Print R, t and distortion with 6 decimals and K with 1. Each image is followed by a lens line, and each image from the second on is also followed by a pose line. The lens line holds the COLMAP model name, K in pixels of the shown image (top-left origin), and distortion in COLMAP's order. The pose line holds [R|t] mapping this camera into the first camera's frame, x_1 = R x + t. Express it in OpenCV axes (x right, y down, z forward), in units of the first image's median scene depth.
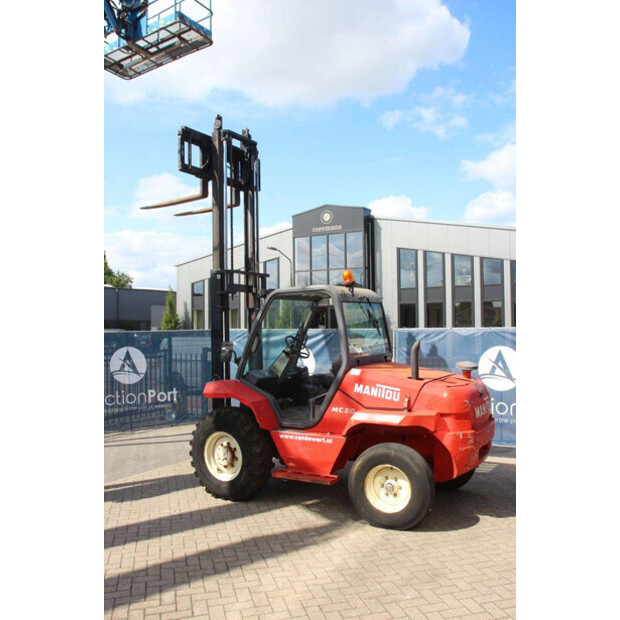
lens RADIAL K [[572.6, 0, 285.8], [0, 572.6, 318.2], [0, 0, 1]] dist [-0.105050, 0.000000]
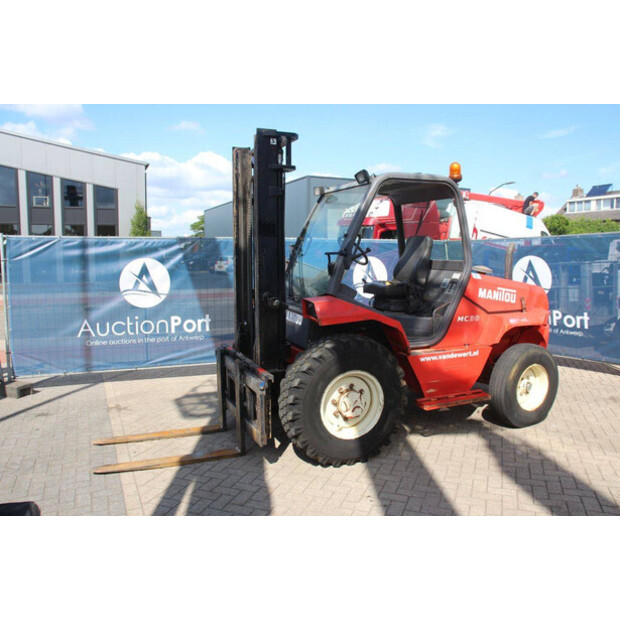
lens RADIAL K [[523.9, 0, 317.7], [0, 523.9, 307.6], [0, 0, 1]] dist [-0.149097, 0.091518]
pose [[0.539952, -0.075429, 0.838309, -0.710044], [-0.020009, 0.994545, 0.102374, 0.063719], [-0.841458, -0.072051, 0.535497, 0.753358]]
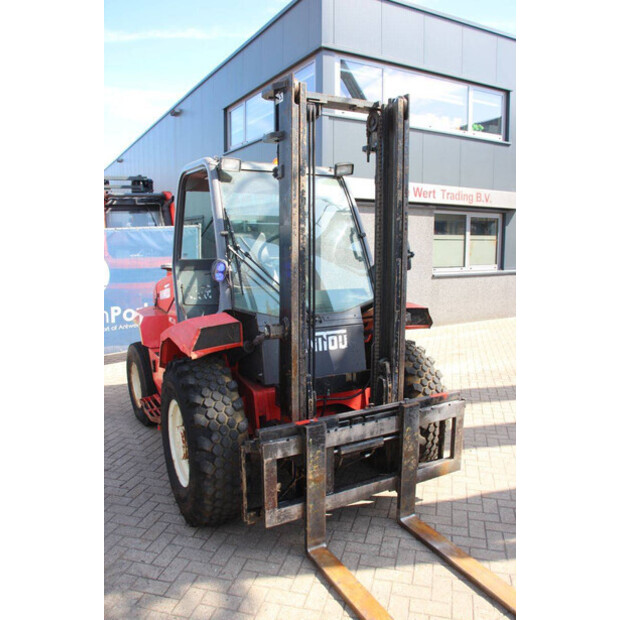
lens RADIAL K [[512.2, 0, 314.9], [0, 512.2, 307.6], [0, 0, 1]] dist [-0.164698, 0.114479]
pose [[-0.887809, -0.047512, 0.457752, -0.316575], [0.009894, 0.992456, 0.122200, 0.050239], [-0.460105, 0.113020, -0.880642, 1.717175]]
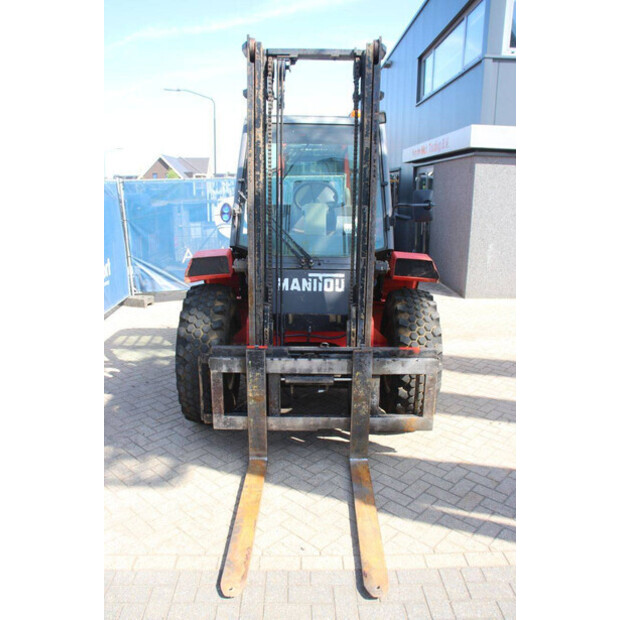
lens RADIAL K [[512.2, 0, 313.9], [0, 512.2, 311.5], [0, 0, 1]] dist [-0.164698, 0.114479]
pose [[-0.559063, -0.188344, 0.807450, -0.565889], [-0.012508, 0.975663, 0.218920, 0.057262], [-0.829031, 0.112290, -0.547813, 1.556050]]
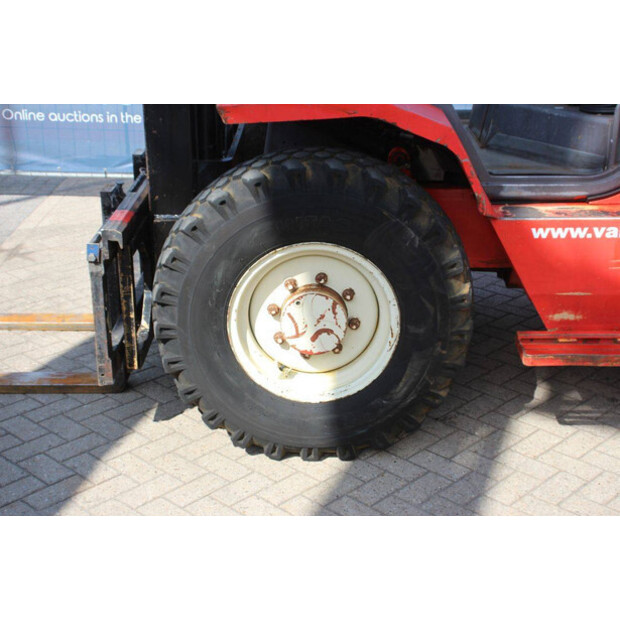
lens RADIAL K [[1007.1, 0, 312.2], [0, 1007.1, 314.2], [0, 0, 1]] dist [0.136712, 0.000000]
pose [[0.833351, -0.176409, 0.523837, -0.406875], [-0.027583, 0.933250, 0.358166, 0.058674], [-0.552055, -0.312927, 0.772860, 0.650169]]
